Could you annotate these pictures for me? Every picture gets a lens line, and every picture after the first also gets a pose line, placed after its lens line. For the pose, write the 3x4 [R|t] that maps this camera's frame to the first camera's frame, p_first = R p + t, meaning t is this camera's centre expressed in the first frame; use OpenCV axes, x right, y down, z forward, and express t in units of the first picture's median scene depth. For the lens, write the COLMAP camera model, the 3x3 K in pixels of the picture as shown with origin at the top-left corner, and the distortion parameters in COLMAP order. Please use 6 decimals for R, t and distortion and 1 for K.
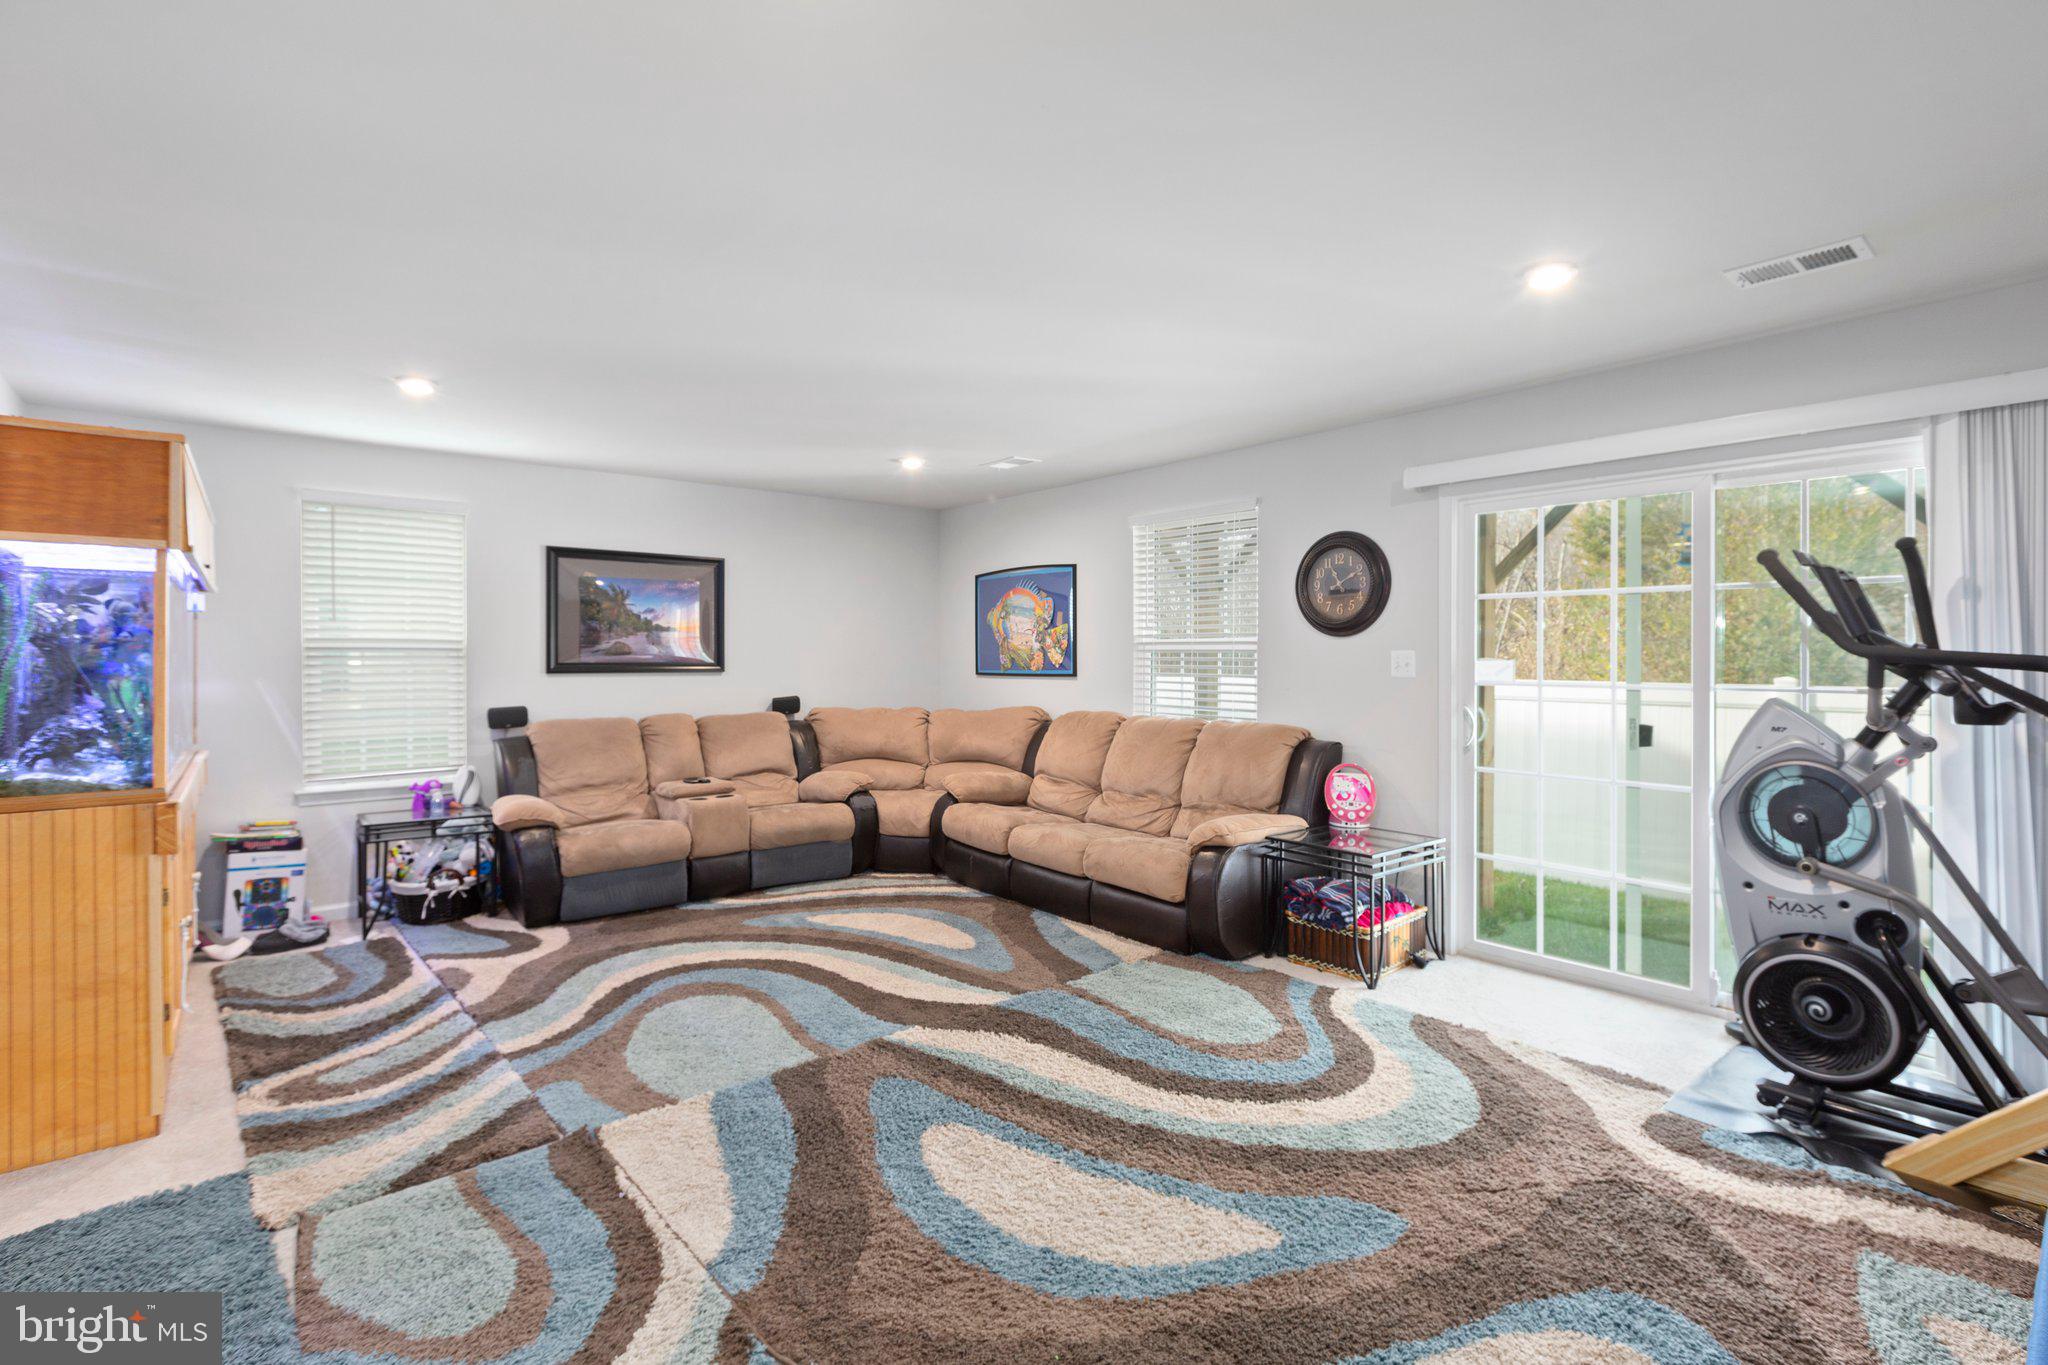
lens RADIAL K [[917.7, 0, 1017.2], [0, 917.7, 660.6], [0, 0, 1]] dist [0.000841, -0.000505]
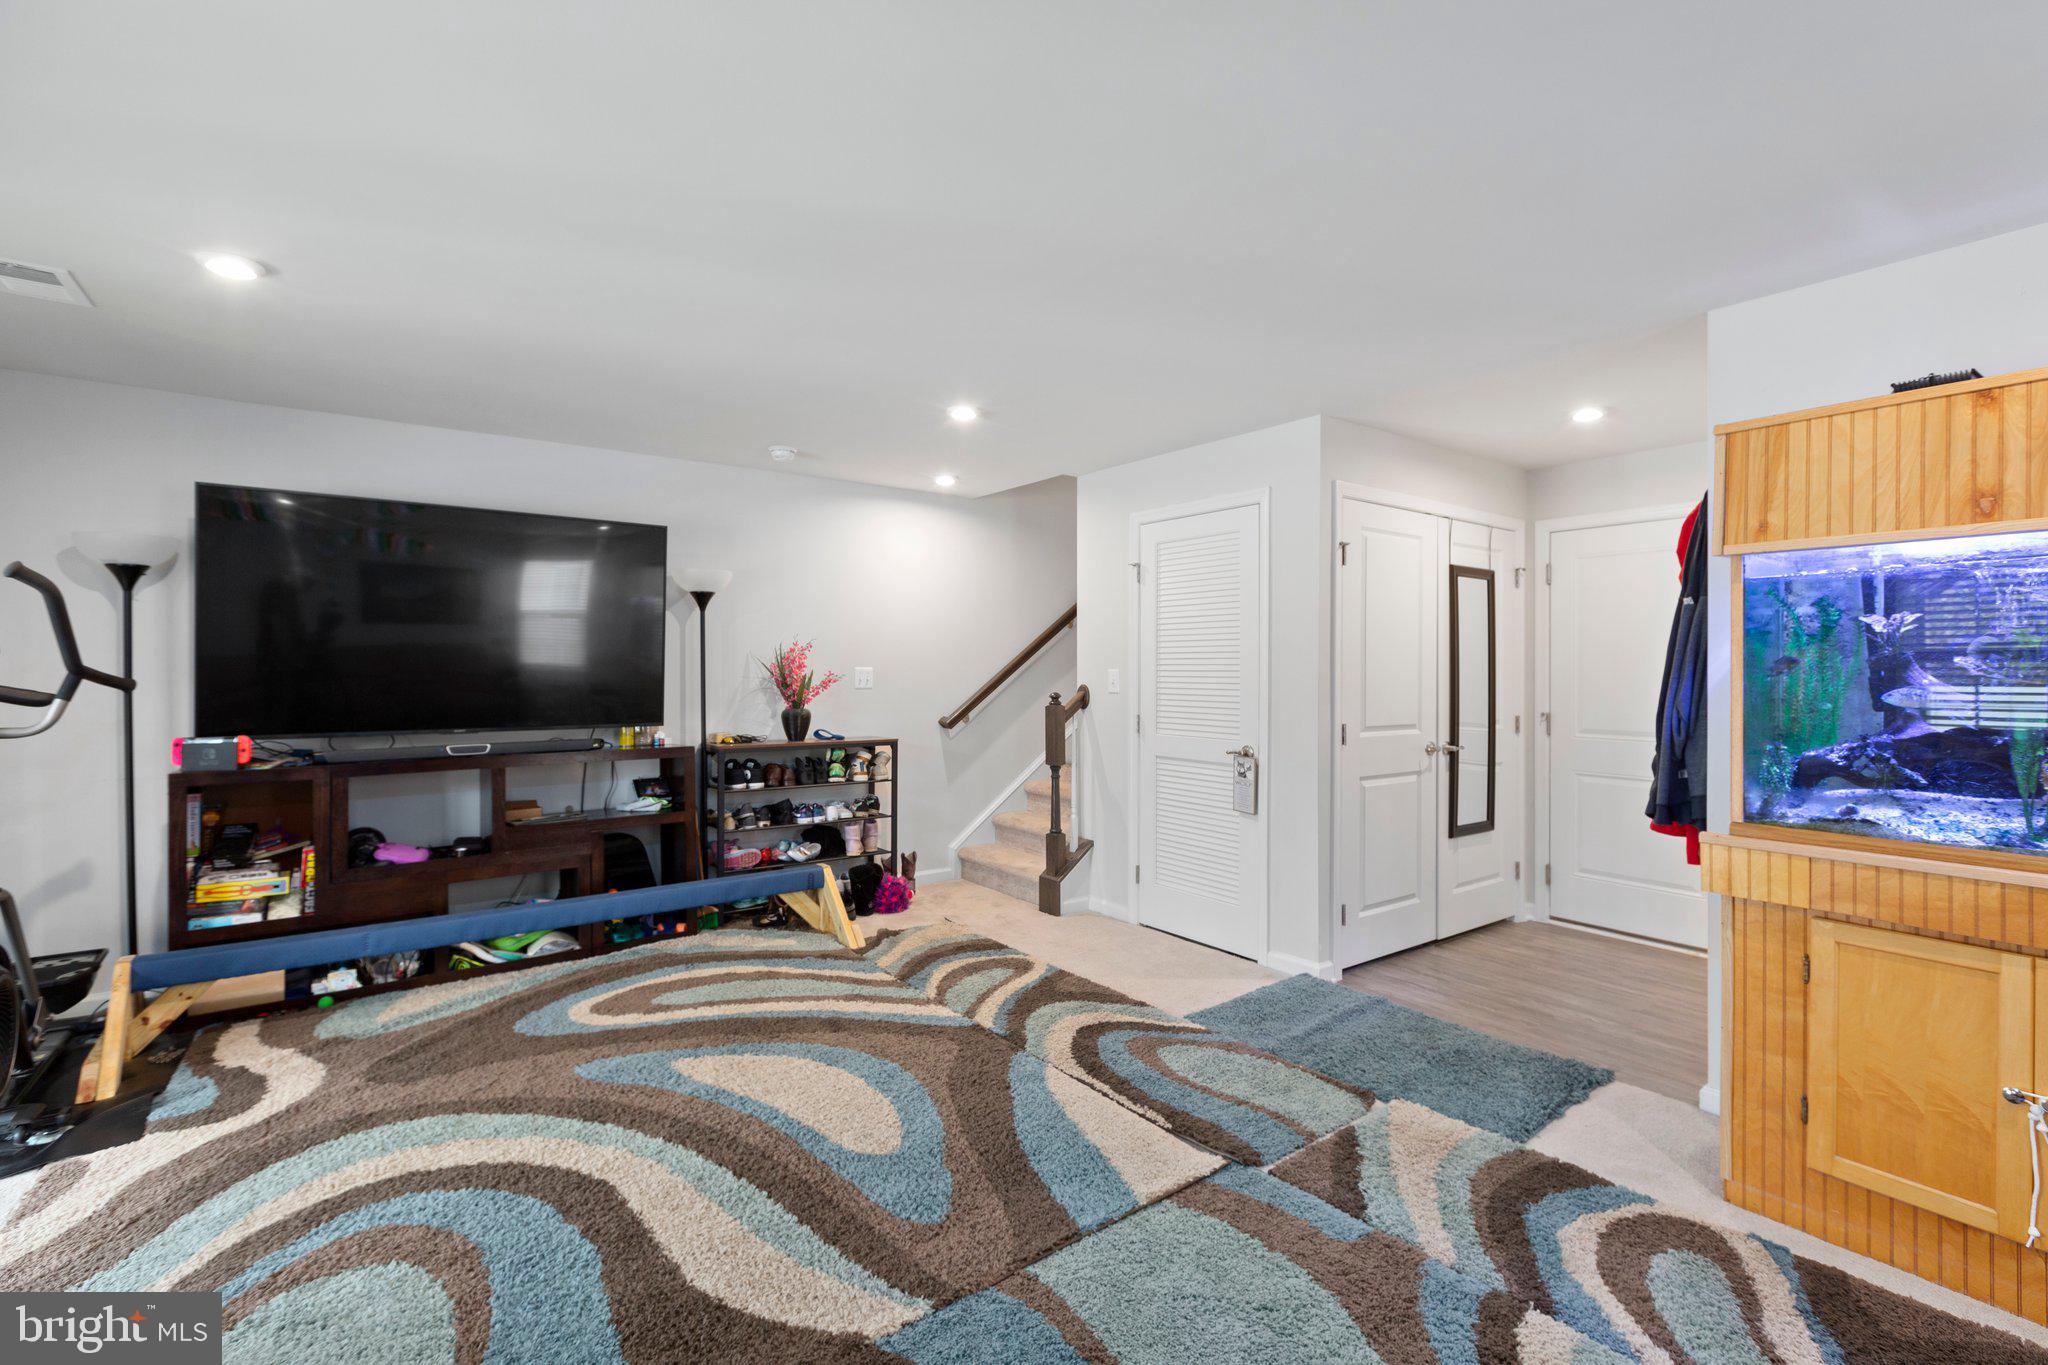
lens RADIAL K [[917.7, 0, 1036.4], [0, 917.7, 668.3], [0, 0, 1]] dist [0.000841, -0.000505]
pose [[-0.998470, -0.000128, 0.055292, -0.212658], [-0.000116, 1.000000, 0.000221, -0.008588], [-0.055292, 0.000215, -0.998470, 1.370121]]
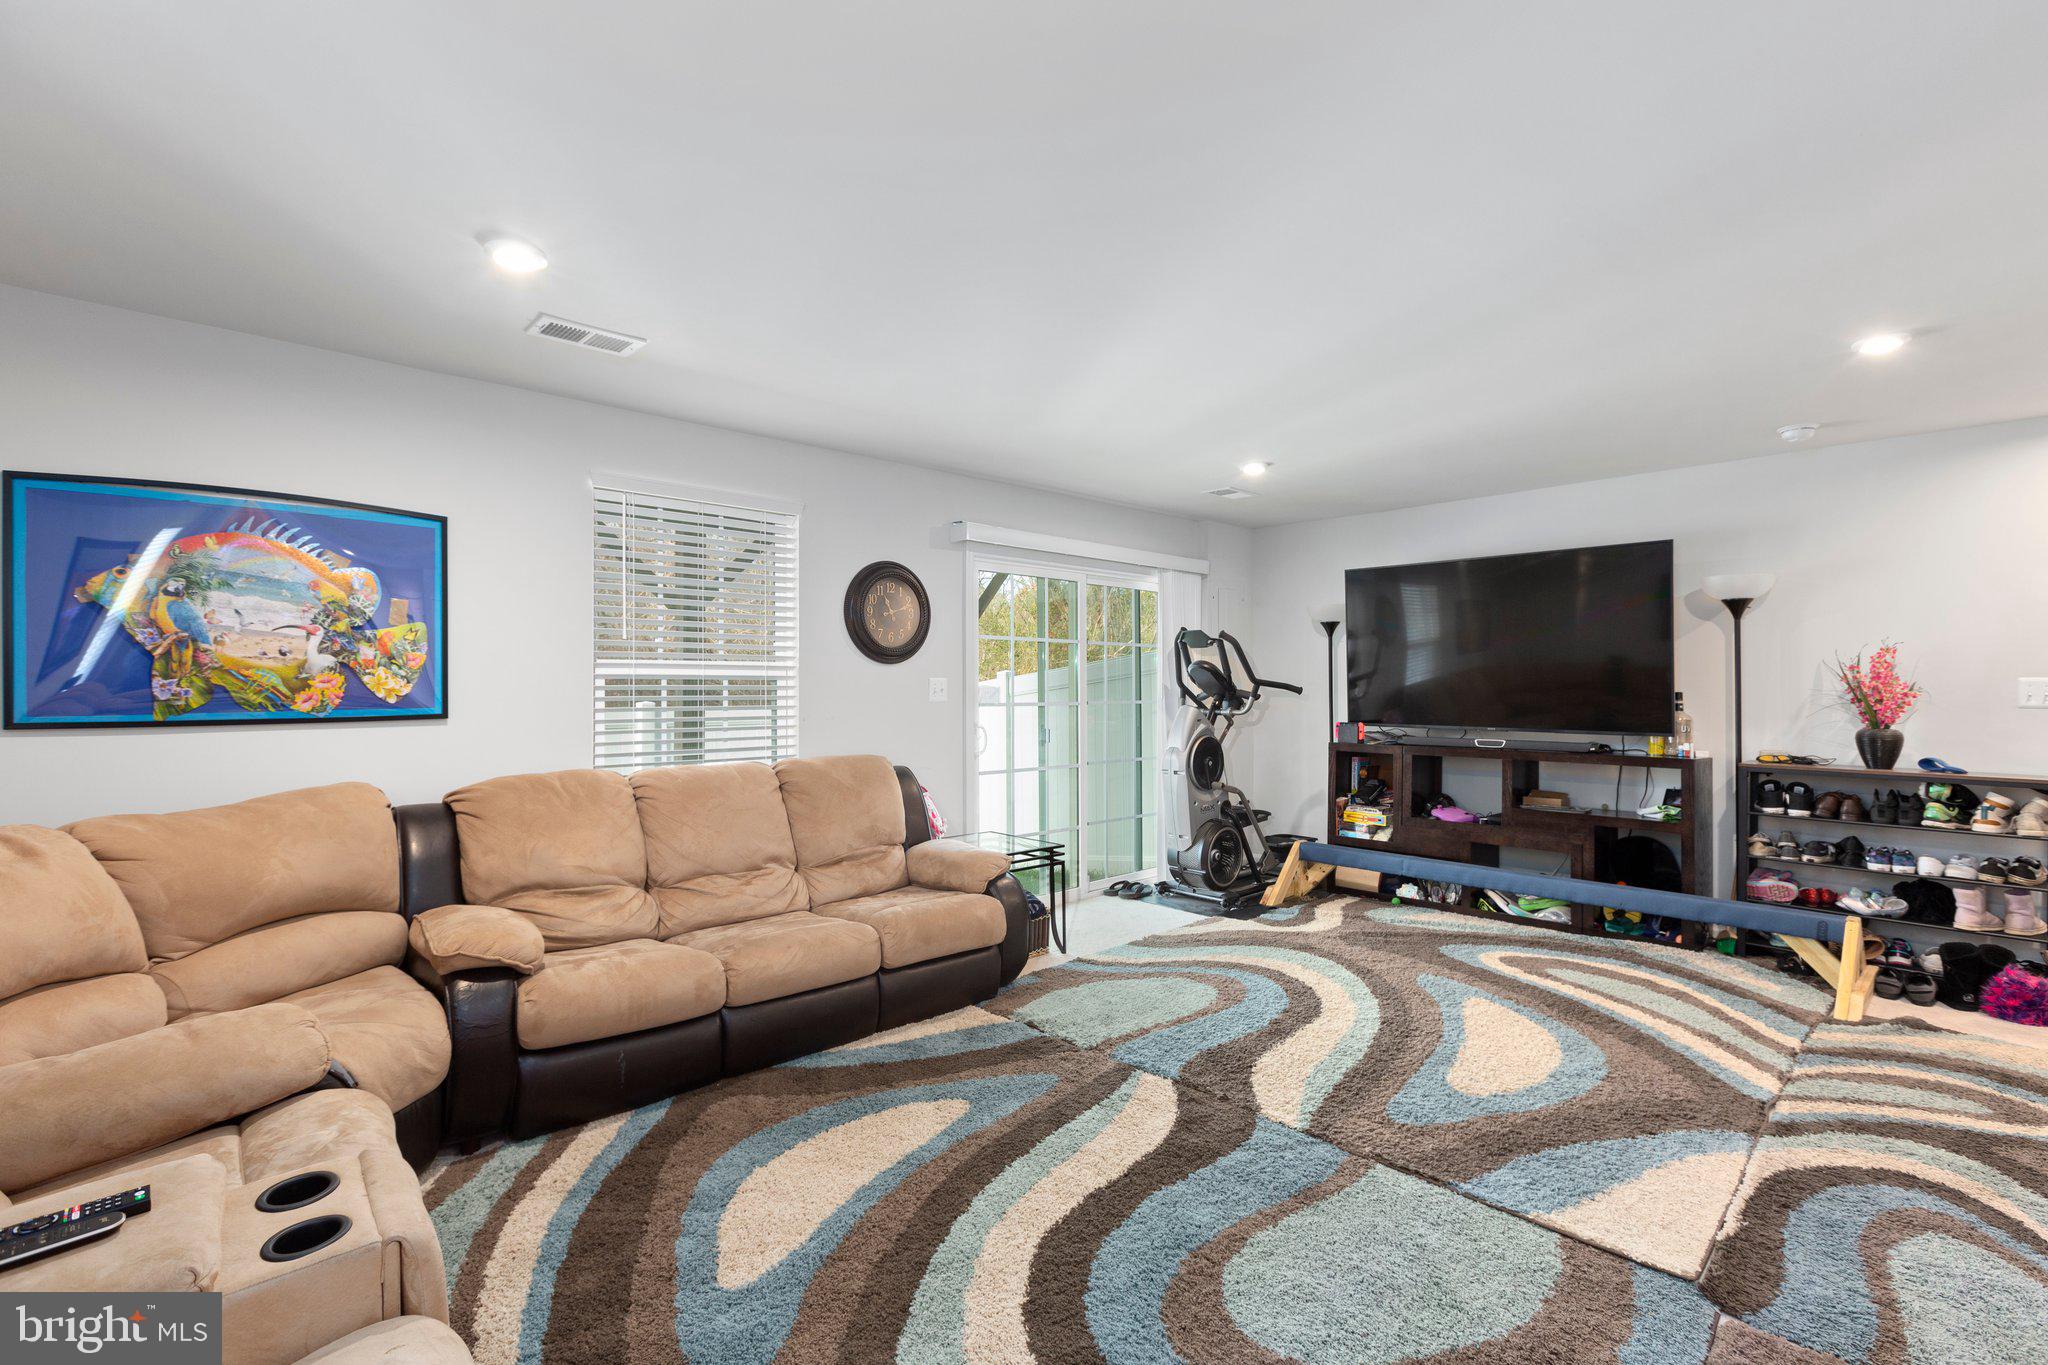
lens RADIAL K [[917.7, 0, 1018.0], [0, 917.7, 693.2], [0, 0, 1]] dist [0.000841, -0.000505]
pose [[-0.051976, -0.011450, 0.998583, -0.843208], [0.001902, 0.999931, 0.011565, -0.006641], [-0.998647, 0.002501, -0.051951, 1.122201]]
